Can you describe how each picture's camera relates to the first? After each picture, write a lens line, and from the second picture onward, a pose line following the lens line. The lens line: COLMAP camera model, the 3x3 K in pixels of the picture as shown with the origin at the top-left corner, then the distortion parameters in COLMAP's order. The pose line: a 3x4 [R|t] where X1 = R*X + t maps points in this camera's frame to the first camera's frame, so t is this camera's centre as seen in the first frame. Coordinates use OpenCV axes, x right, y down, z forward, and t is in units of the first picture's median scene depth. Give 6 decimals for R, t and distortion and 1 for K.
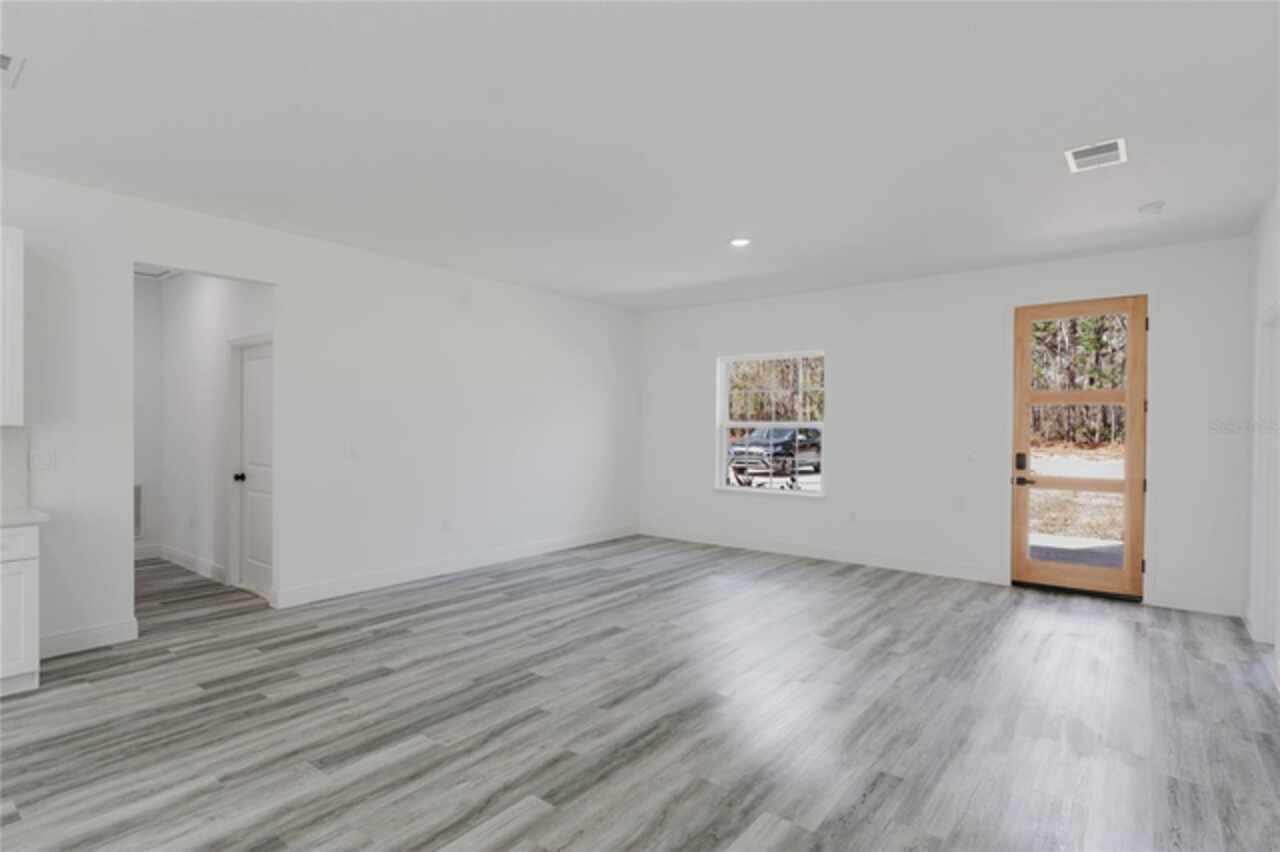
lens RADIAL K [[632.6, 0, 637.7], [0, 632.6, 427.6], [0, 0, 1]] dist [0.003720, -0.000946]
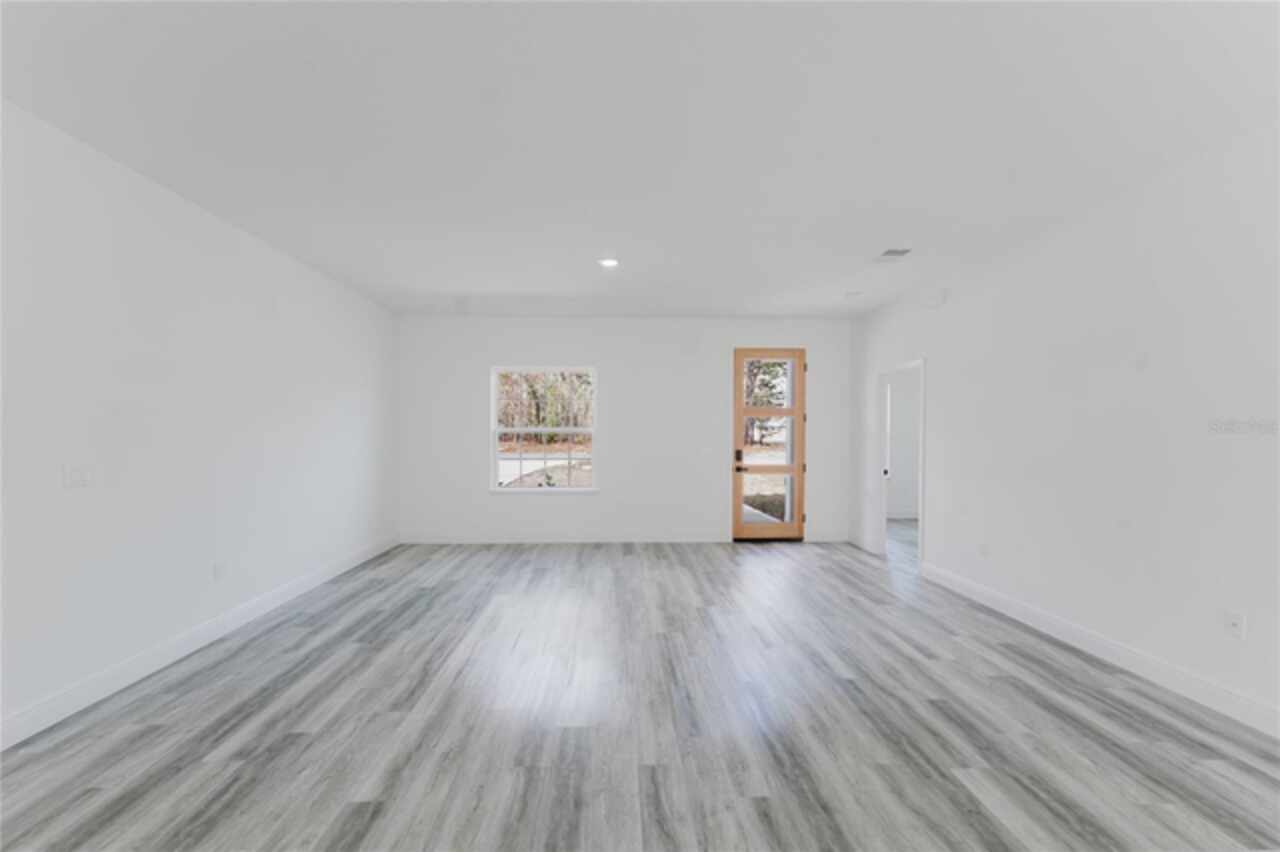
lens RADIAL K [[509.0, 0, 631.9], [0, 509.0, 435.0], [0, 0, 1]] dist [-0.006441, 0.000646]
pose [[0.764653, -0.004928, 0.644424, -0.416561], [0.002062, 0.999984, 0.005200, 0.000405], [-0.644439, -0.002648, 0.764651, 0.342933]]
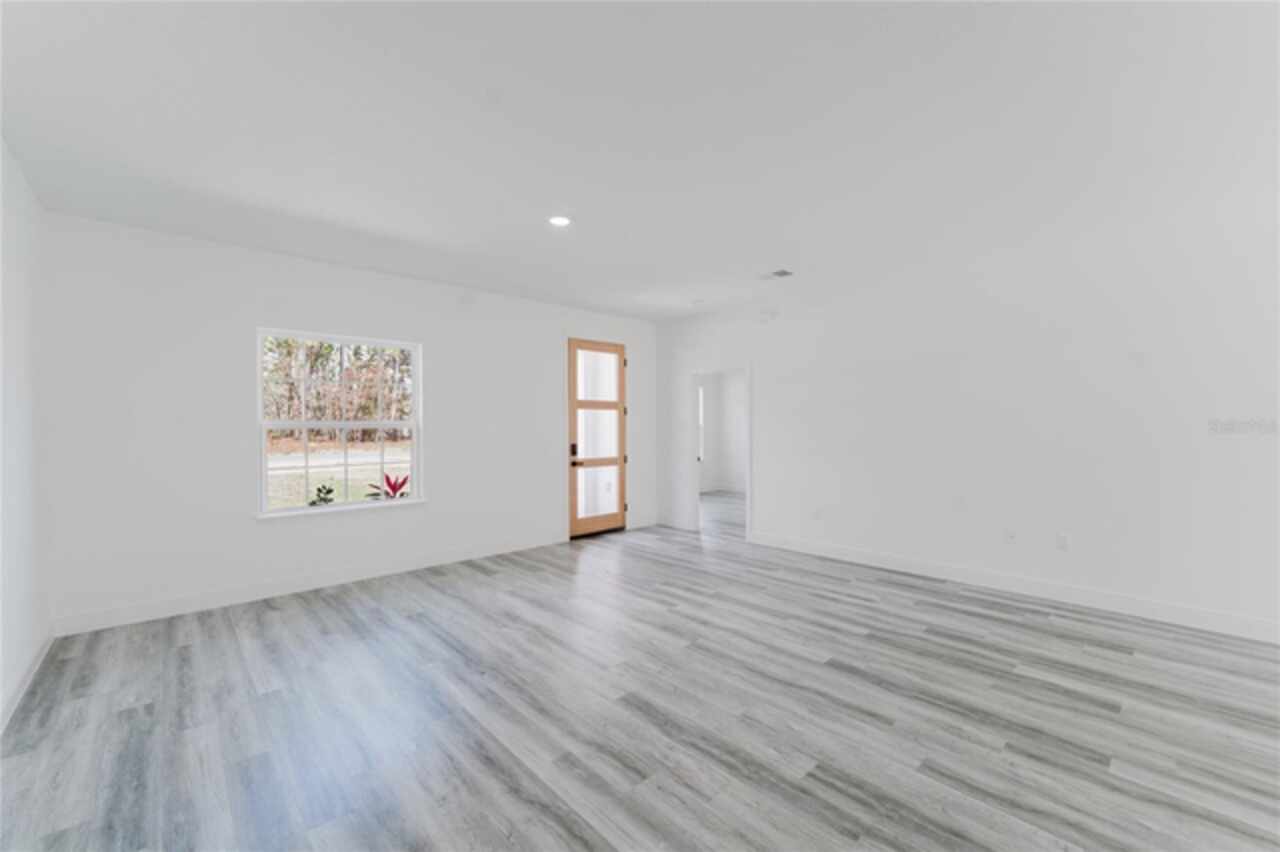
lens RADIAL K [[509.0, 0, 634.6], [0, 509.0, 424.6], [0, 0, 1]] dist [-0.006441, 0.000646]
pose [[0.168882, -0.004054, 0.985628, -0.596246], [0.009170, 0.999955, 0.002541, -0.003465], [-0.985594, 0.008609, 0.168912, 0.863485]]
